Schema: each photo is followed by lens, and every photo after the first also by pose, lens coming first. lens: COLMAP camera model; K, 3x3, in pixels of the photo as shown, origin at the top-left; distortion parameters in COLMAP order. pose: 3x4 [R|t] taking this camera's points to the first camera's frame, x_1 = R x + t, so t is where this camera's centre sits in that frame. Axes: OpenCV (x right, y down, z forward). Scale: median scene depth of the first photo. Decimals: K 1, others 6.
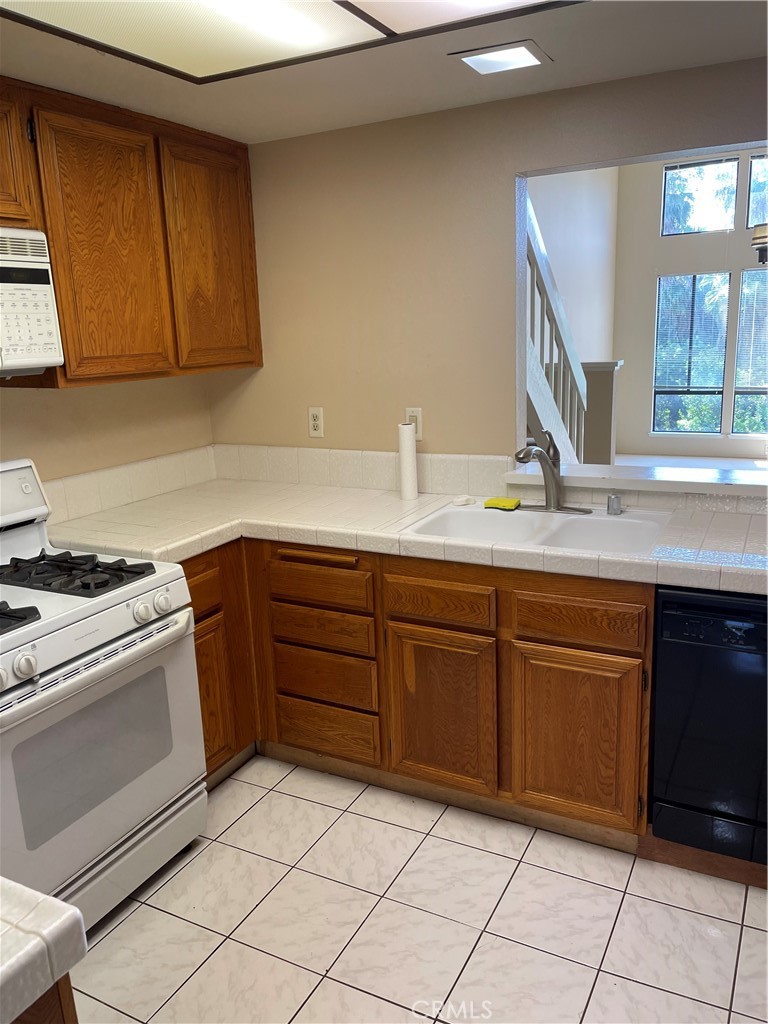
lens RADIAL K [[781.5, 0, 385.8], [0, 781.5, 513.1], [0, 0, 1]] dist [-0.008021, 0.000656]
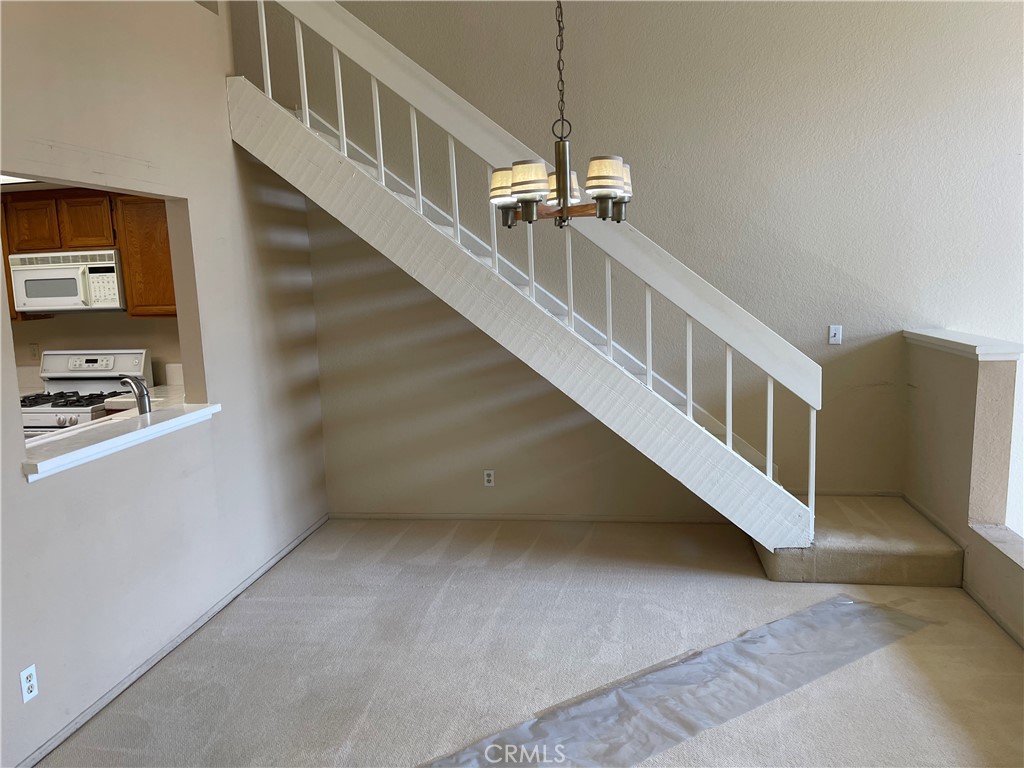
lens RADIAL K [[781.5, 0, 511.9], [0, 781.5, 385.7], [0, 0, 1]] dist [-0.008021, 0.000656]
pose [[0.318197, 0.150699, -0.935970, 2.055301], [-0.197050, 0.976236, 0.090192, -0.398327], [0.927320, 0.155734, 0.340330, 1.329133]]
